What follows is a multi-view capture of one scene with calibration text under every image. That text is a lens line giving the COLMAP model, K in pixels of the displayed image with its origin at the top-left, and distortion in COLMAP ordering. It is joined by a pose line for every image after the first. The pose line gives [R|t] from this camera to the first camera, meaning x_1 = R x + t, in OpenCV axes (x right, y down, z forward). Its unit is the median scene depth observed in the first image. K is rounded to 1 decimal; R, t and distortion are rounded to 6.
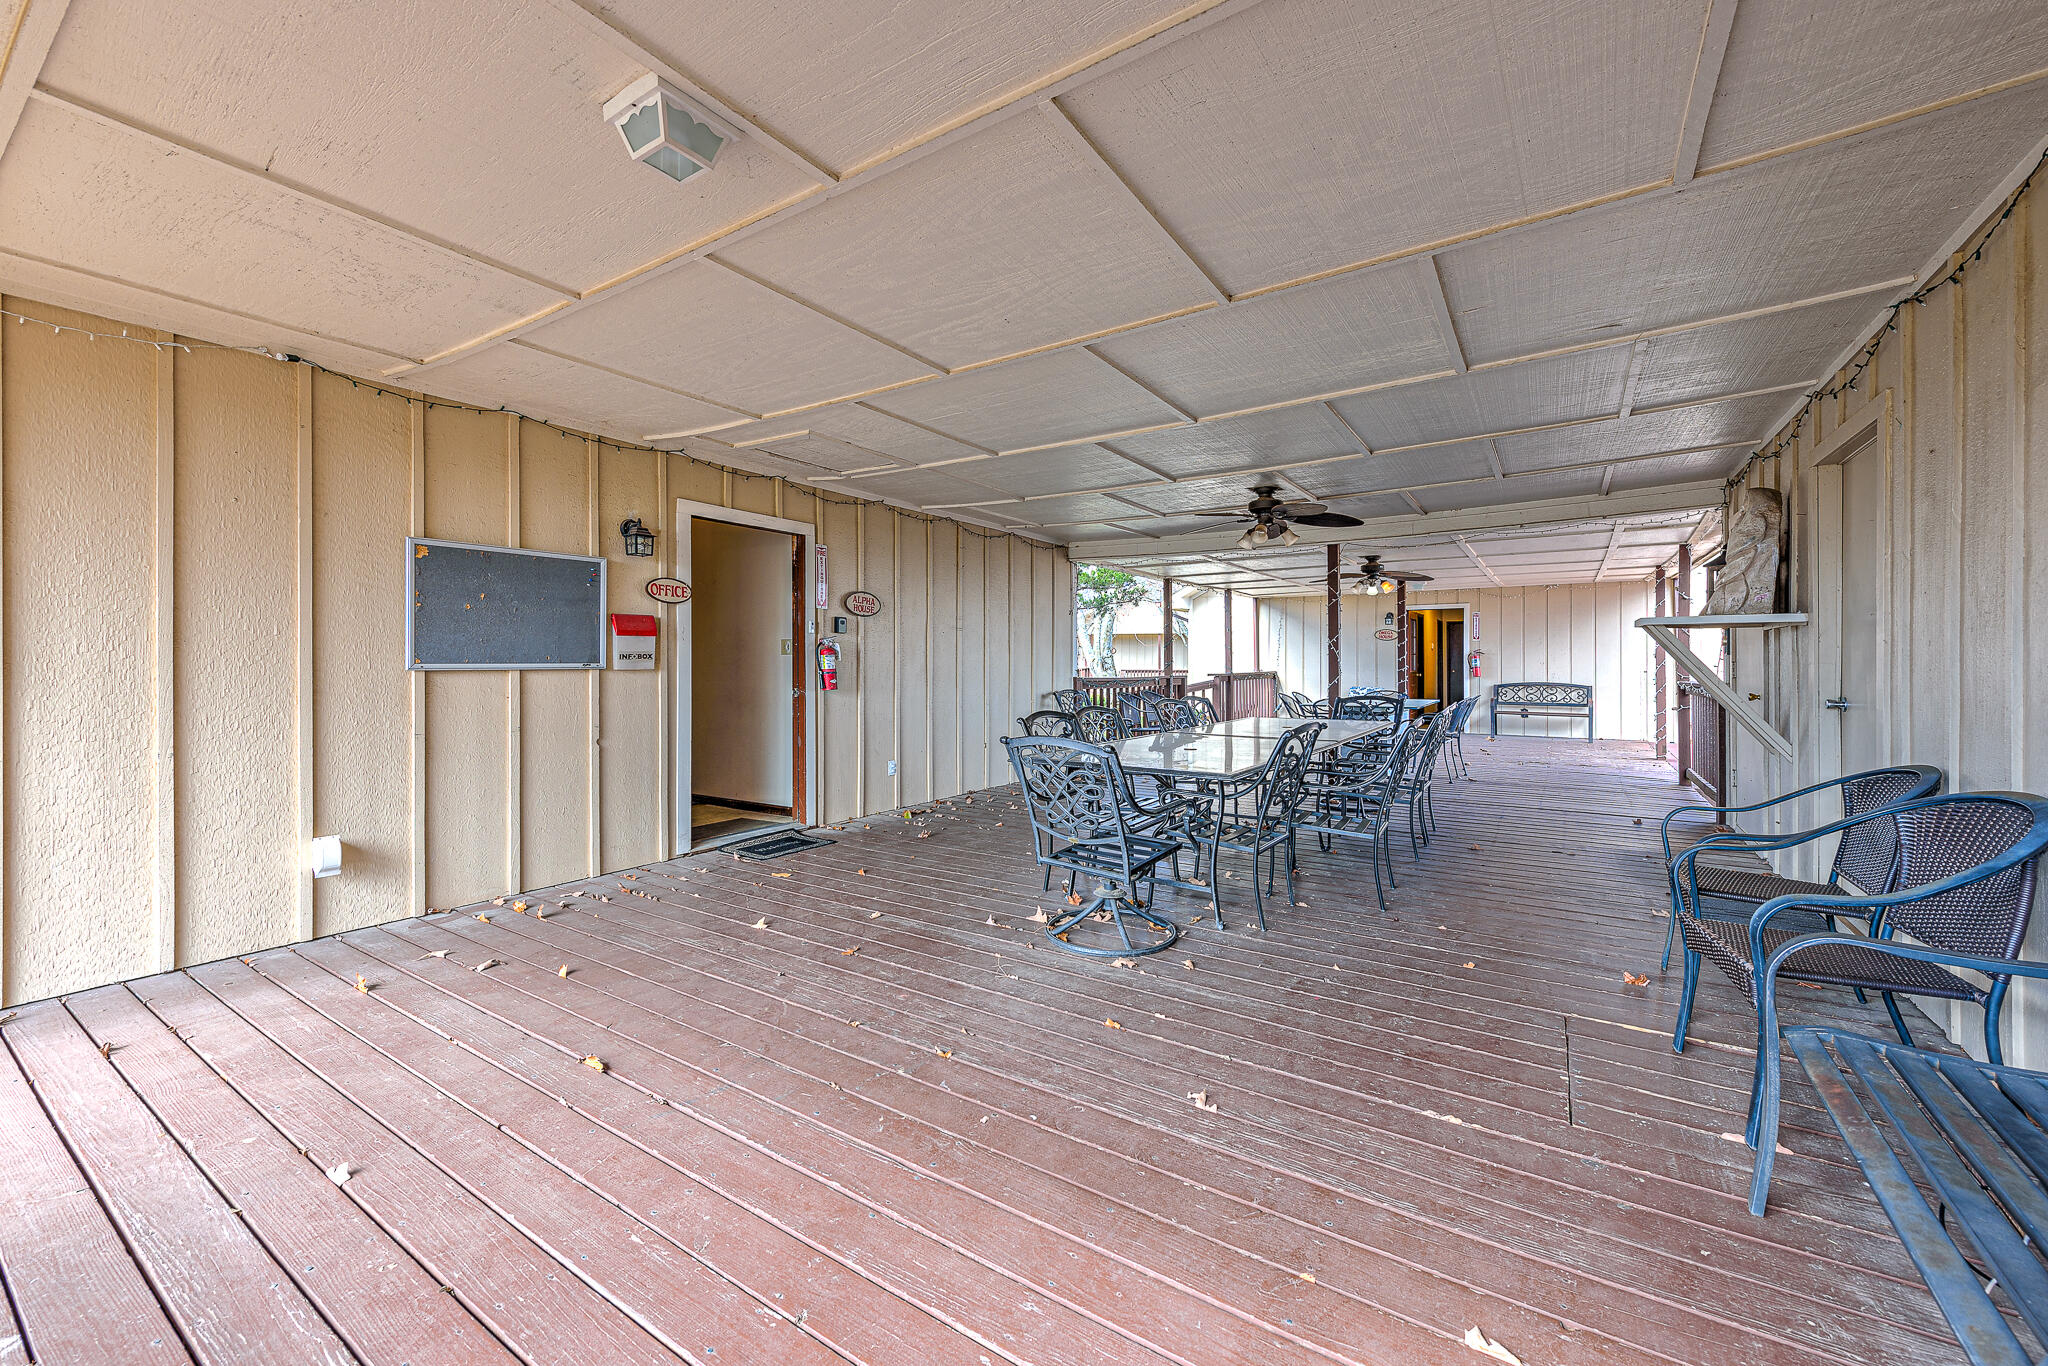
lens RADIAL K [[804.0, 0, 1023.4], [0, 804.0, 669.5], [0, 0, 1]] dist [0.009824, -0.000672]
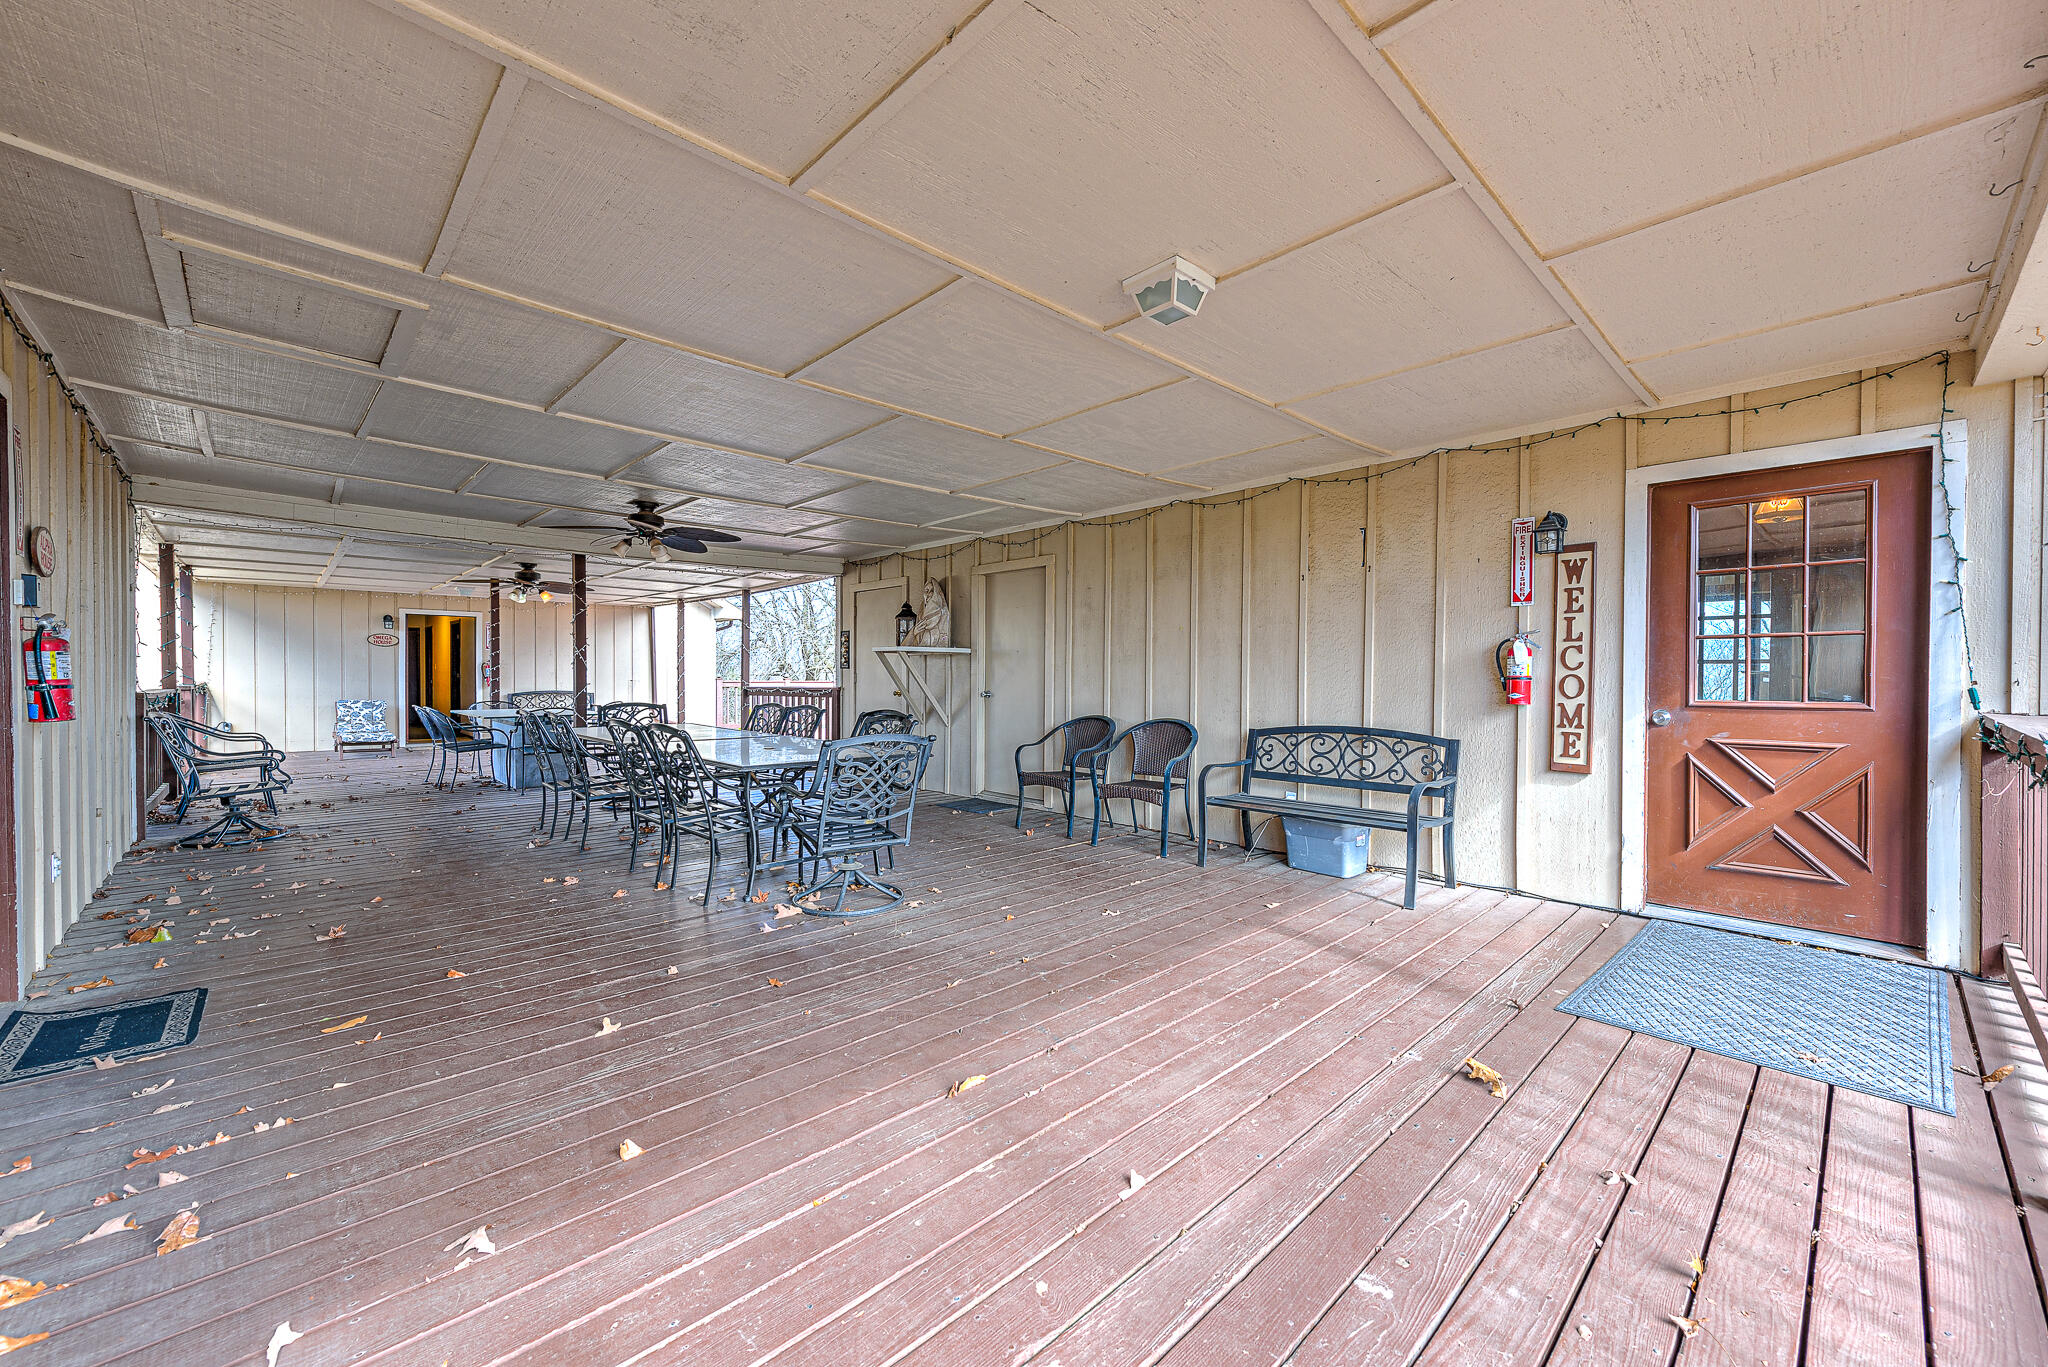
lens RADIAL K [[804.0, 0, 1019.0], [0, 804.0, 682.0], [0, 0, 1]] dist [0.009824, -0.000672]
pose [[0.225784, -0.005606, 0.974161, -1.046776], [0.004735, 0.999978, 0.004657, 0.004014], [-0.974166, 0.003562, 0.225806, 0.522597]]
